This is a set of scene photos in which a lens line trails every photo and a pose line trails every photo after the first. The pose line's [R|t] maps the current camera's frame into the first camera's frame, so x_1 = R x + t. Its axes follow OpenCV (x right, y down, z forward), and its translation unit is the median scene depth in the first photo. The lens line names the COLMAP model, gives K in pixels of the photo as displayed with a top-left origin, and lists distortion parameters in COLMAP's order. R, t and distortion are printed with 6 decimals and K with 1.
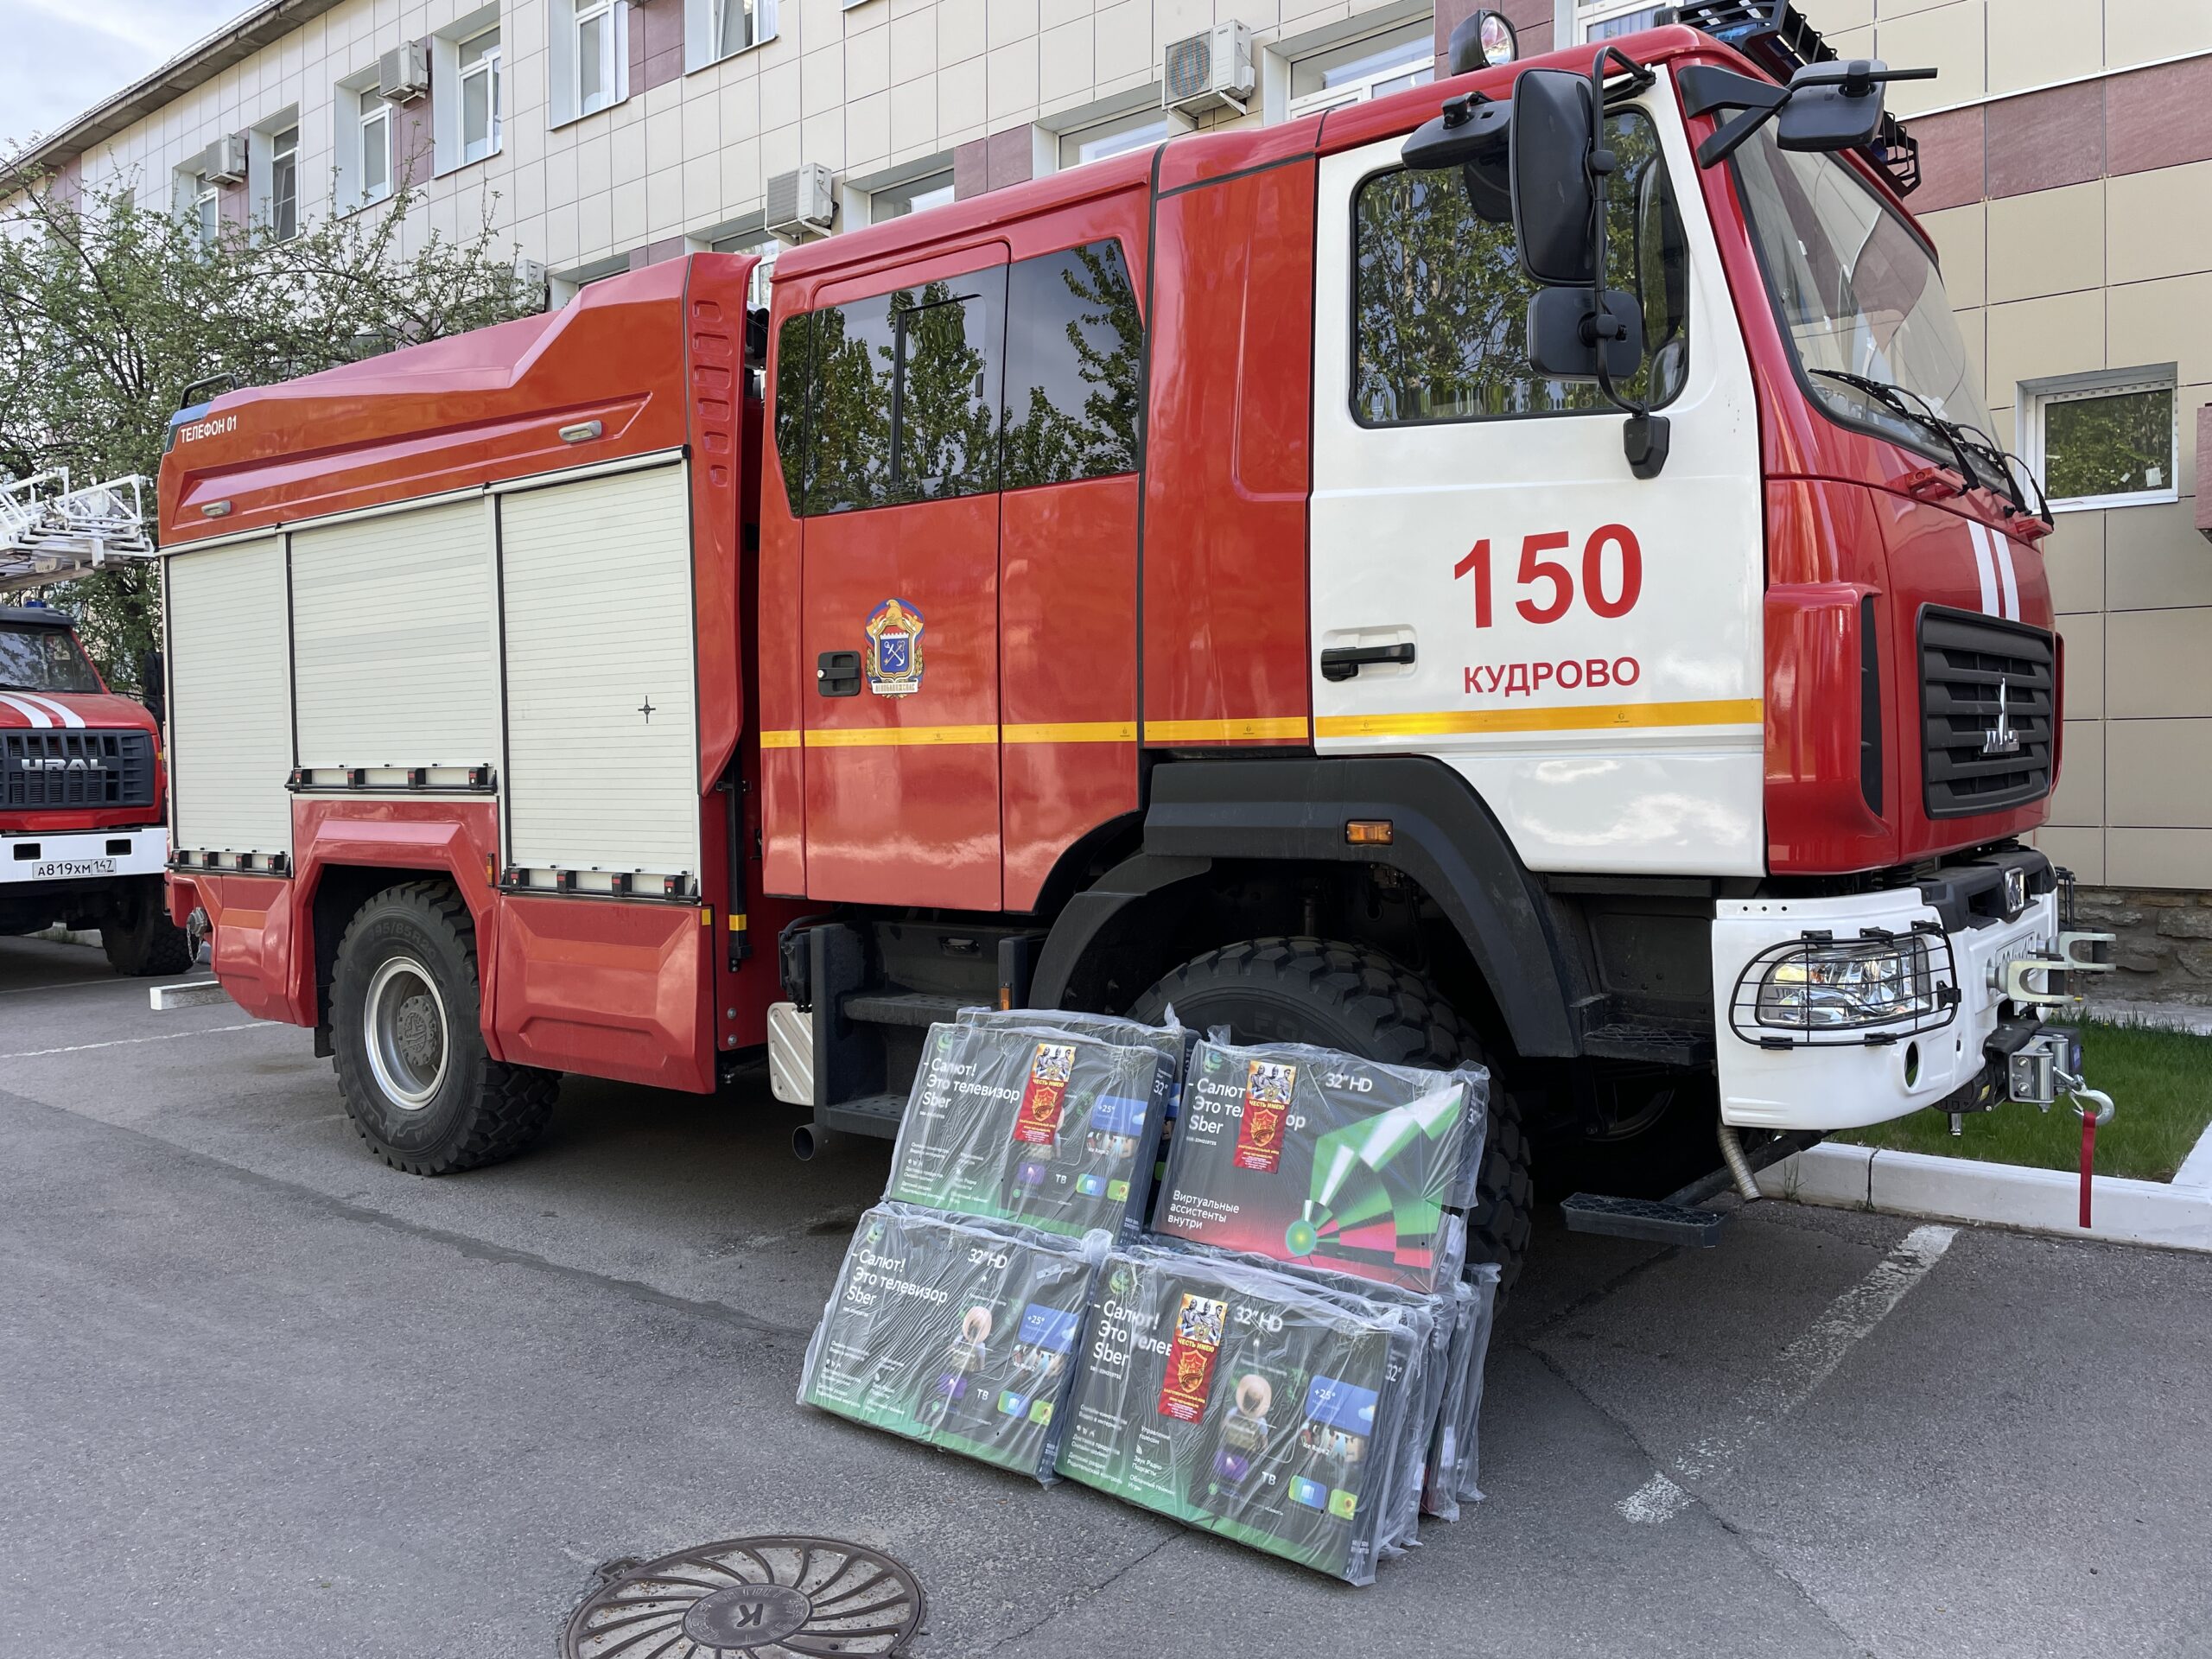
lens RADIAL K [[1652.9, 0, 1097.7], [0, 1652.9, 813.8], [0, 0, 1]] dist [0.108197, -0.148702]
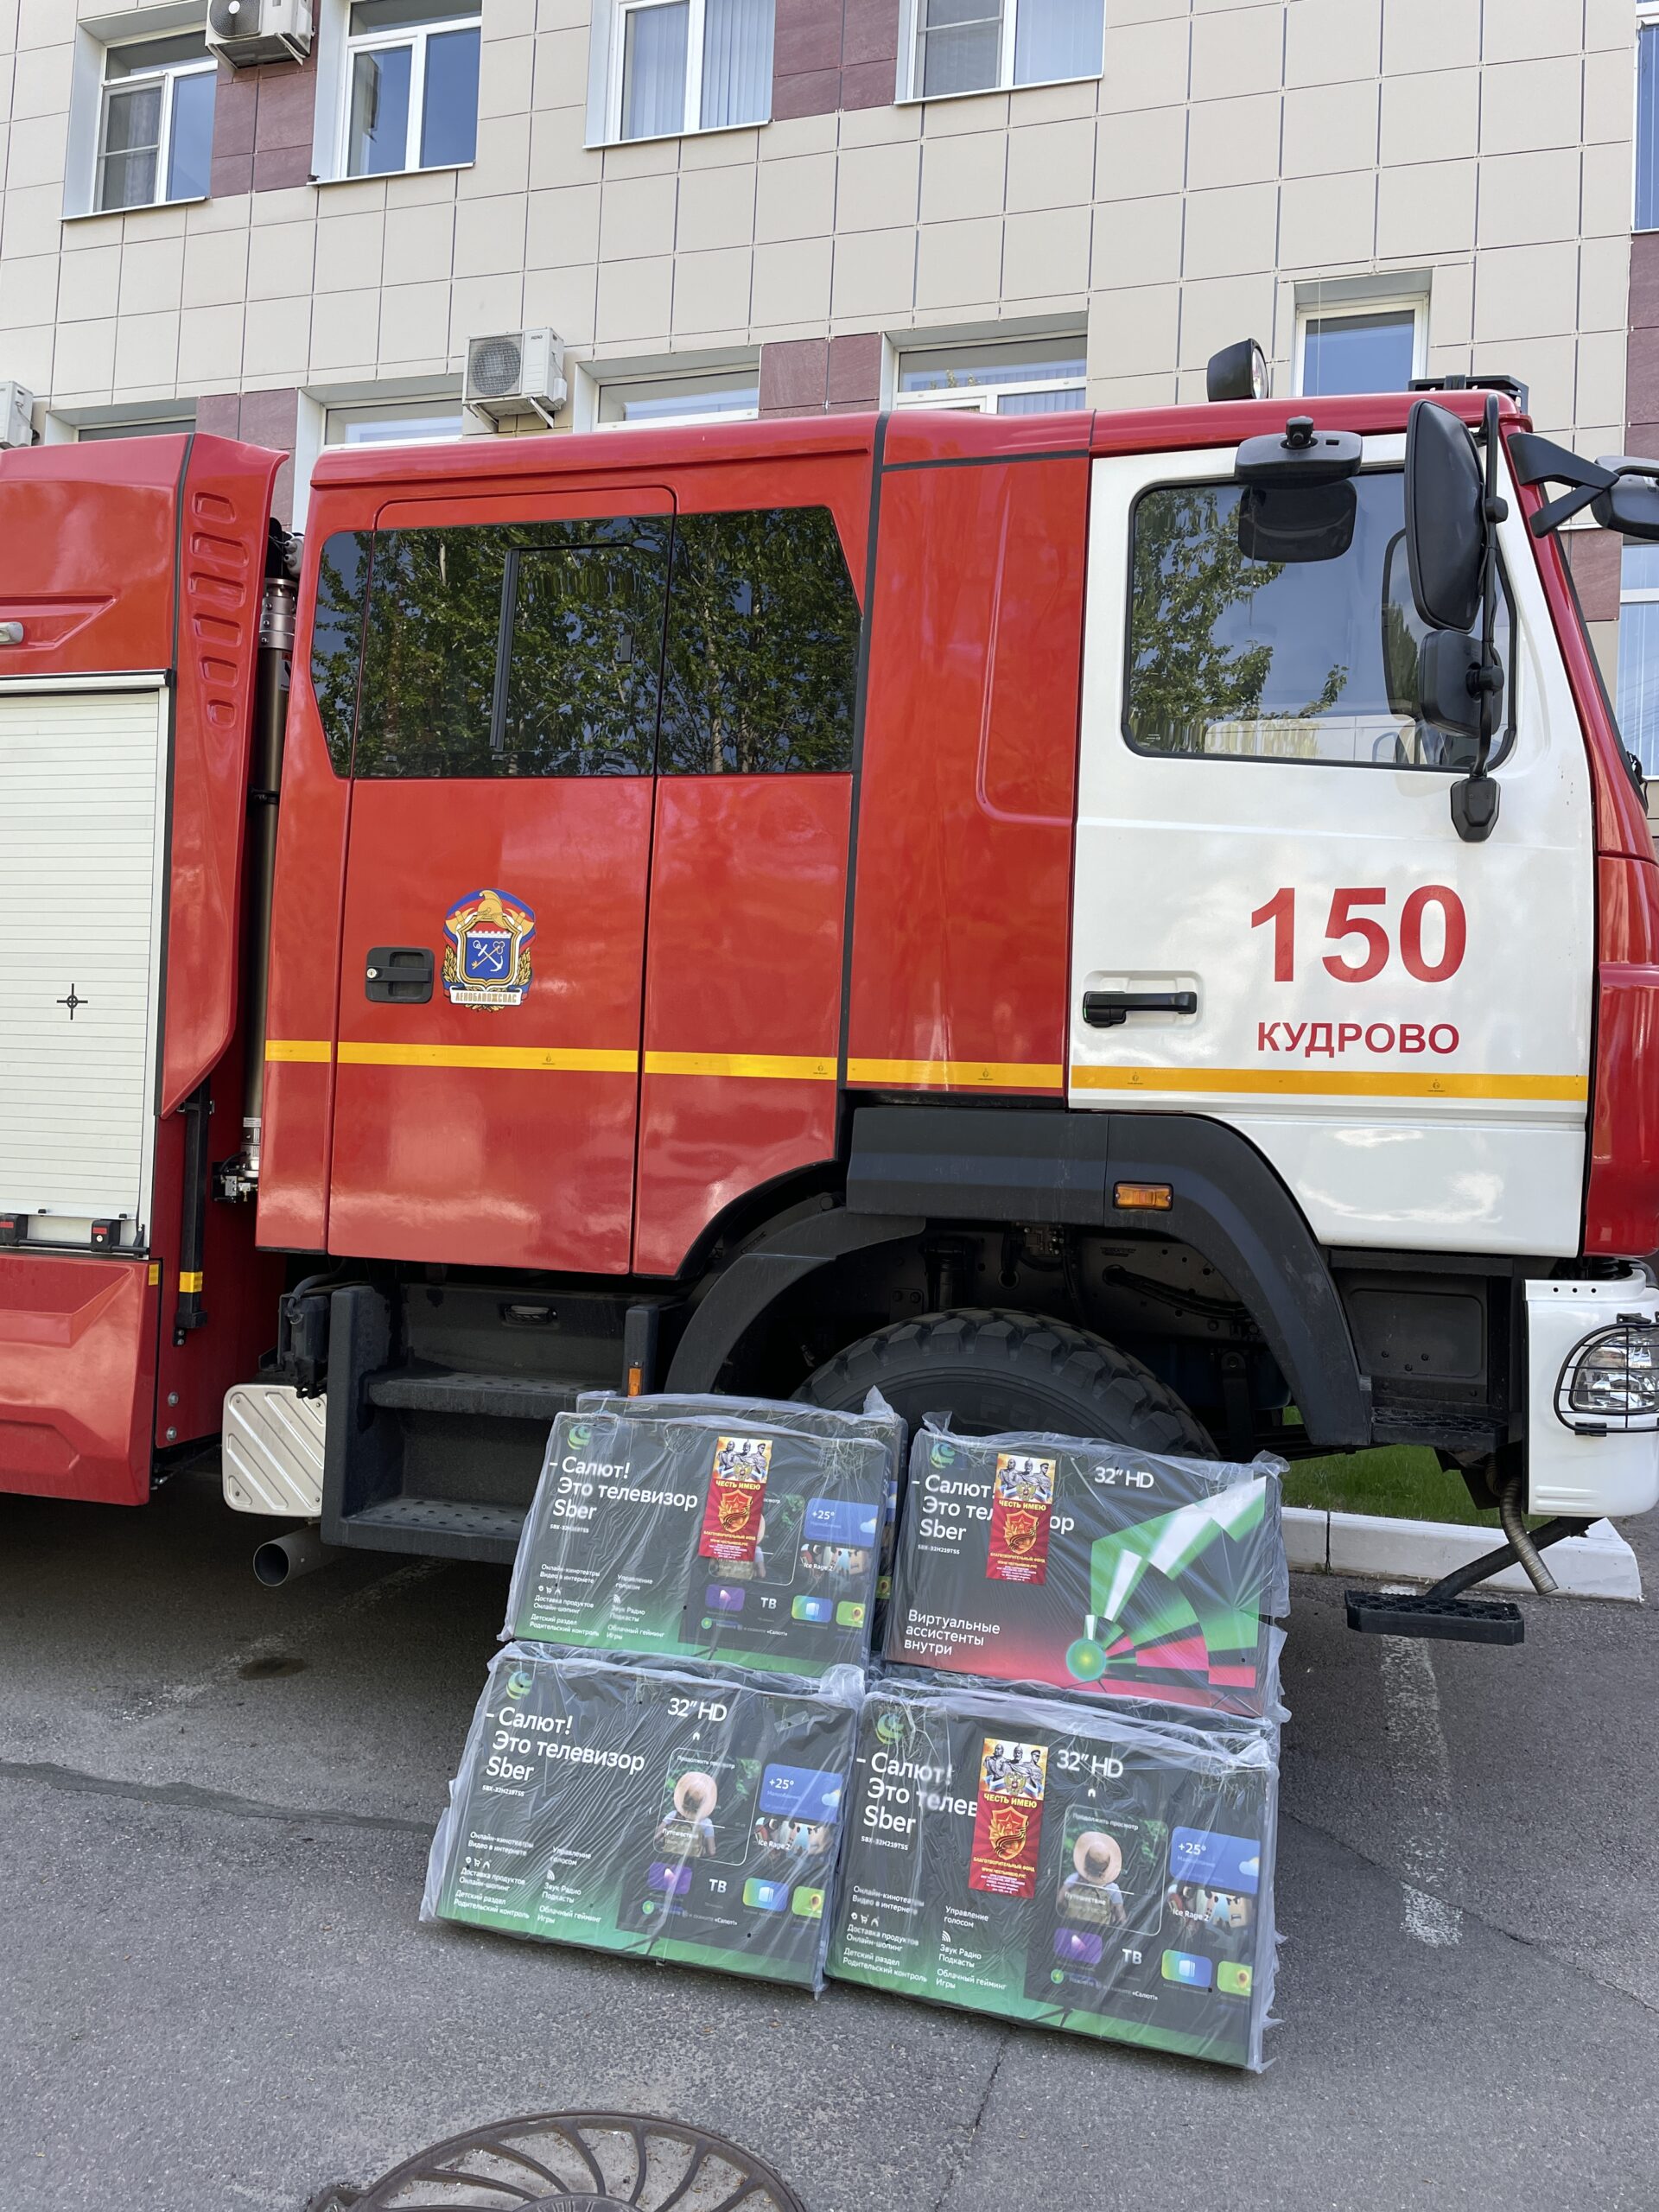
lens RADIAL K [[1663.0, 0, 837.4], [0, 1663.0, 1098.3], [0, 0, 1]] dist [0.087911, -0.104248]
pose [[0.927618, 0.052893, 0.369768, -0.321562], [-0.038360, 0.998179, -0.046552, 0.006235], [-0.371556, 0.028998, 0.927957, 0.210218]]
